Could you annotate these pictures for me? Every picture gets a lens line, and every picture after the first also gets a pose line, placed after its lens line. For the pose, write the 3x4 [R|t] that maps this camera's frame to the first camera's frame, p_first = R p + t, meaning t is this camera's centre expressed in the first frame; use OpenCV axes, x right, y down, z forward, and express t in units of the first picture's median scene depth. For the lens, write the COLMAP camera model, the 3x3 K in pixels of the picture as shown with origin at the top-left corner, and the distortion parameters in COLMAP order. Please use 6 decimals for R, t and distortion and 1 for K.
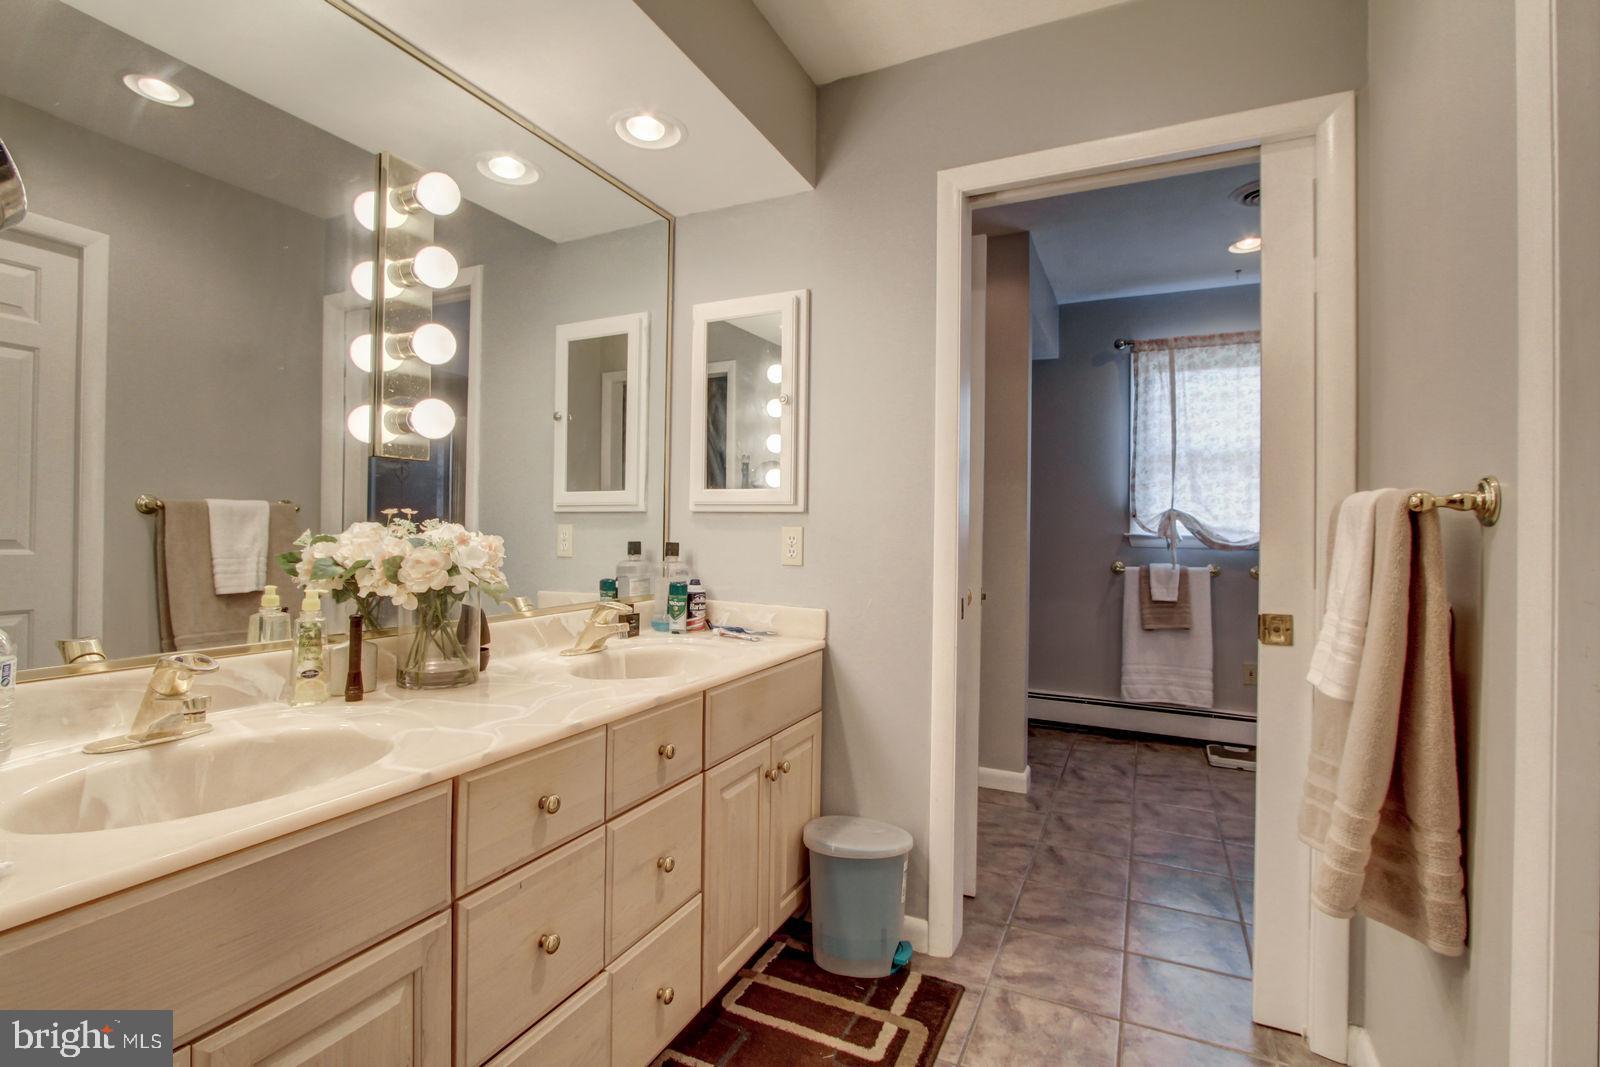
lens RADIAL K [[733.5, 0, 800.5], [0, 733.5, 519.0], [0, 0, 1]] dist [-0.026976, 0.006092]
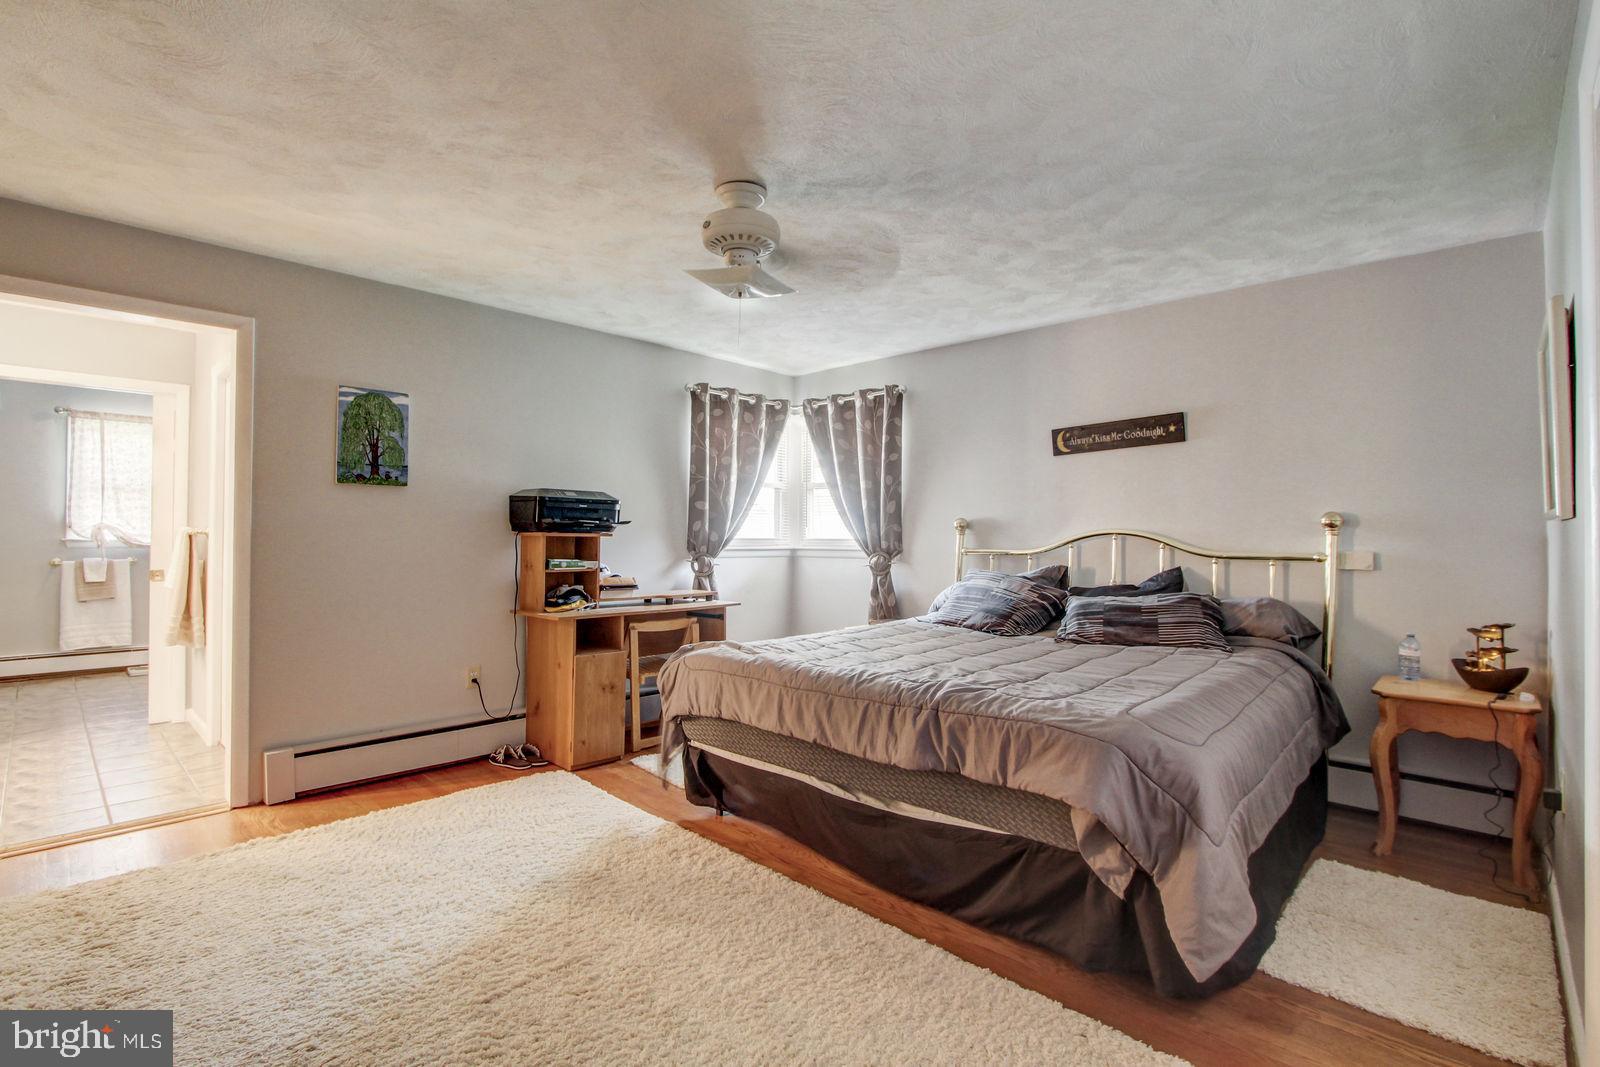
lens RADIAL K [[733.5, 0, 798.6], [0, 733.5, 523.6], [0, 0, 1]] dist [-0.026976, 0.006092]
pose [[0.306809, -0.001157, 0.951770, -0.499128], [-0.008772, 0.999953, 0.004044, -0.031110], [-0.951731, -0.009590, 0.306785, -0.897189]]
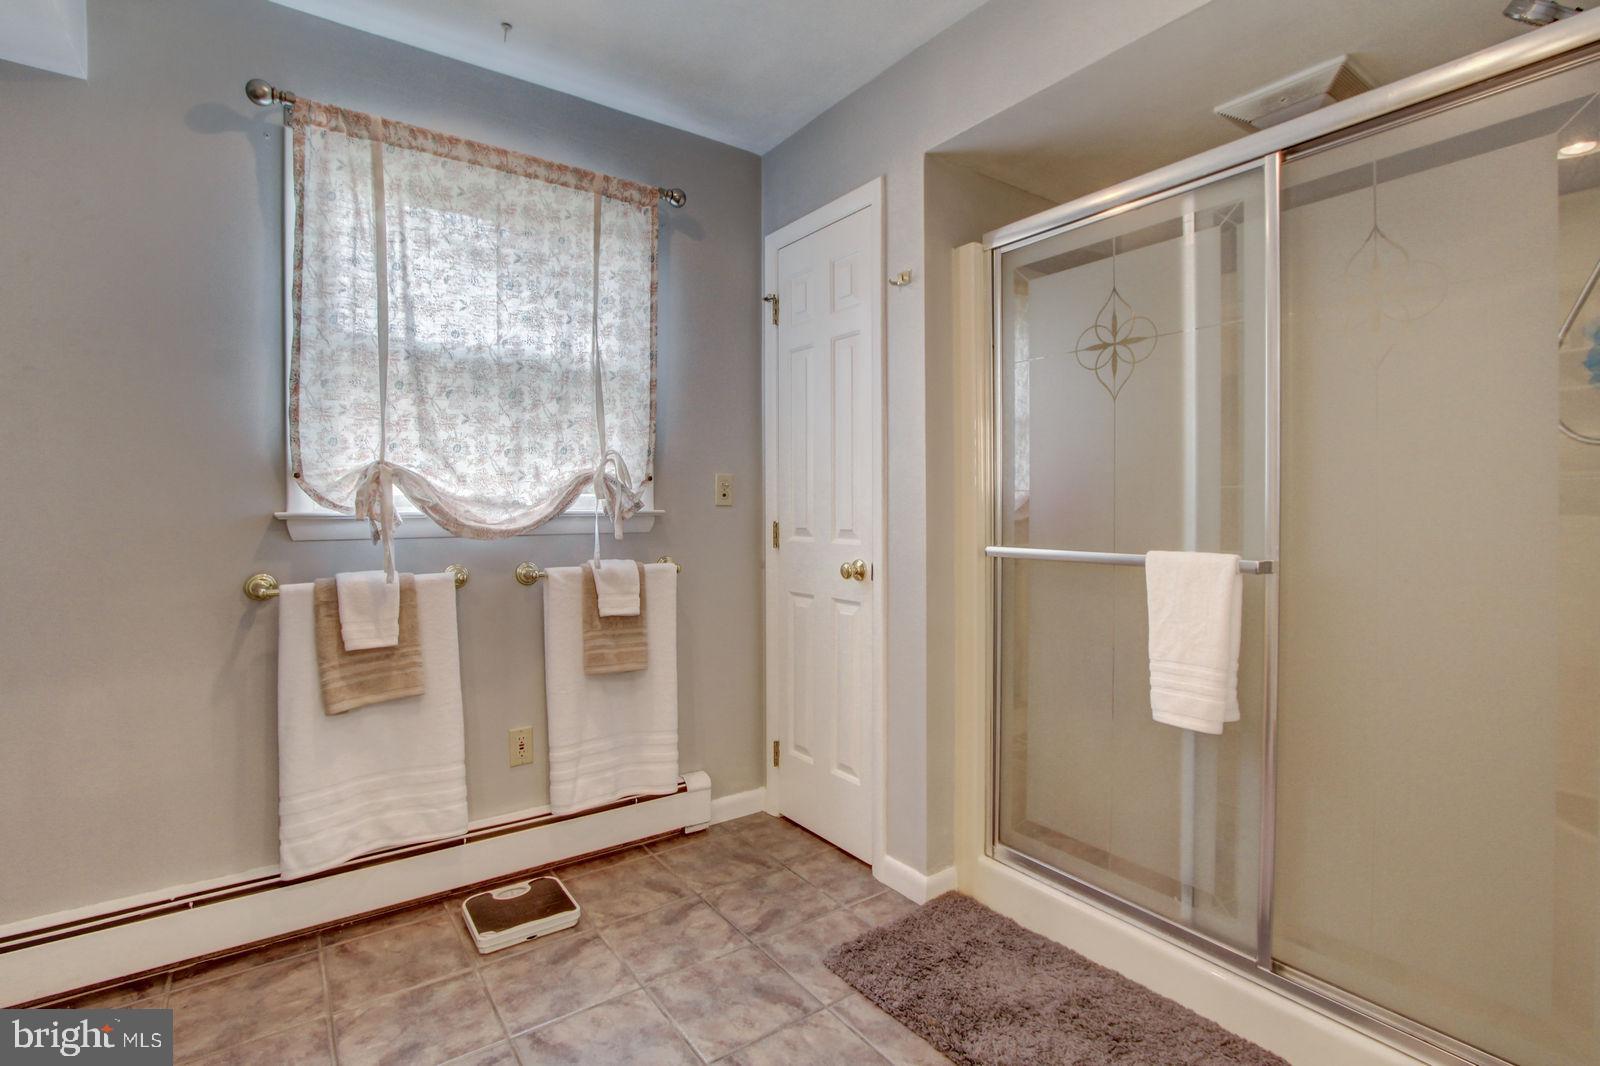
lens RADIAL K [[733.5, 0, 787.6], [0, 733.5, 514.5], [0, 0, 1]] dist [-0.026976, 0.006092]
pose [[0.485614, -0.029126, 0.873688, 0.209169], [-0.000604, 0.999433, 0.033653, 0.005649], [-0.874173, -0.016870, 0.485321, 0.515841]]
